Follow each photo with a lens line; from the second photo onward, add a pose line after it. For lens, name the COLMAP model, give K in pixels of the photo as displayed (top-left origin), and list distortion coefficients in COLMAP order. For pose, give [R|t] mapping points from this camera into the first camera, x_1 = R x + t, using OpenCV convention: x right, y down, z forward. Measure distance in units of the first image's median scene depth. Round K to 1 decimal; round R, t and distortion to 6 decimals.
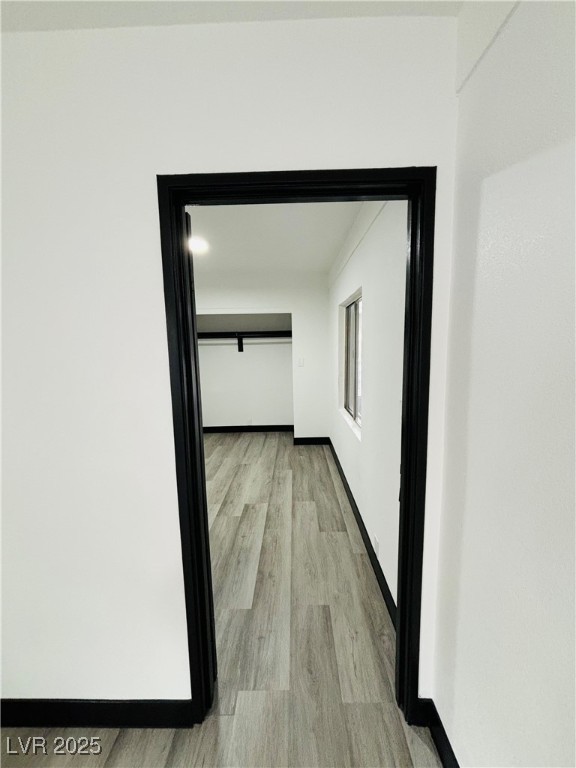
lens RADIAL K [[310.5, 0, 286.7], [0, 310.5, 381.9], [0, 0, 1]] dist [0.000720, 0.000251]
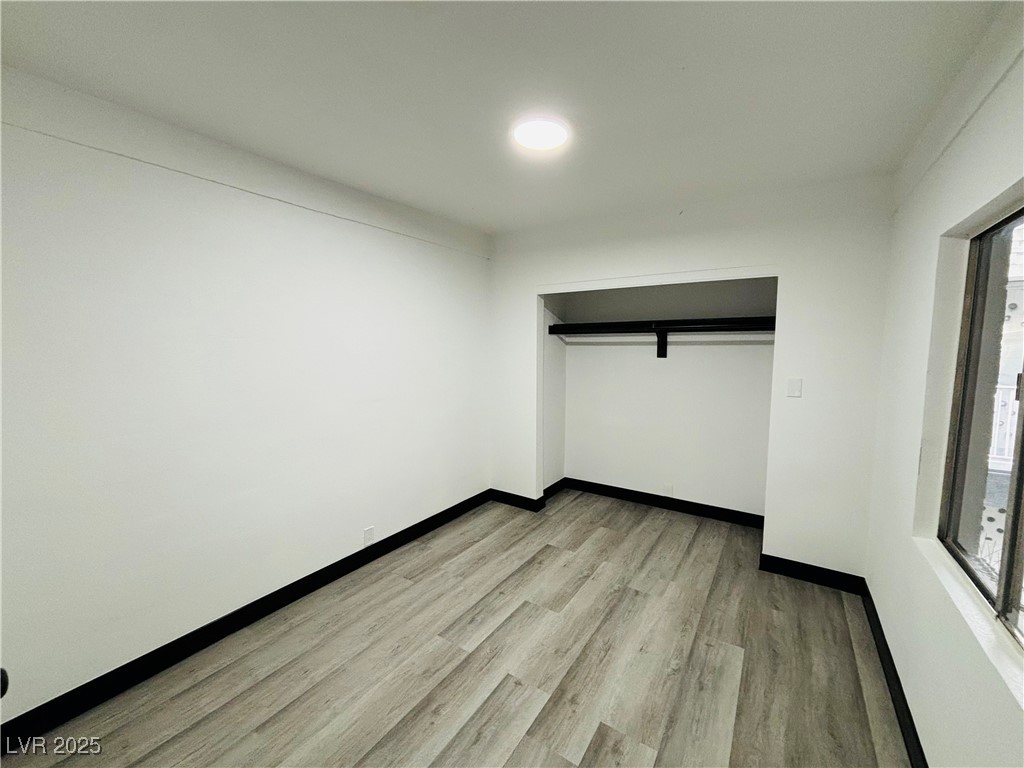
lens RADIAL K [[414.0, 0, 511.4], [0, 414.0, 387.2], [0, 0, 1]] dist [0.000720, 0.000251]
pose [[0.844653, 0.073250, -0.530280, 0.020271], [-0.081187, 0.996664, 0.008356, -0.040489], [0.529123, 0.035994, 0.847782, 0.329548]]
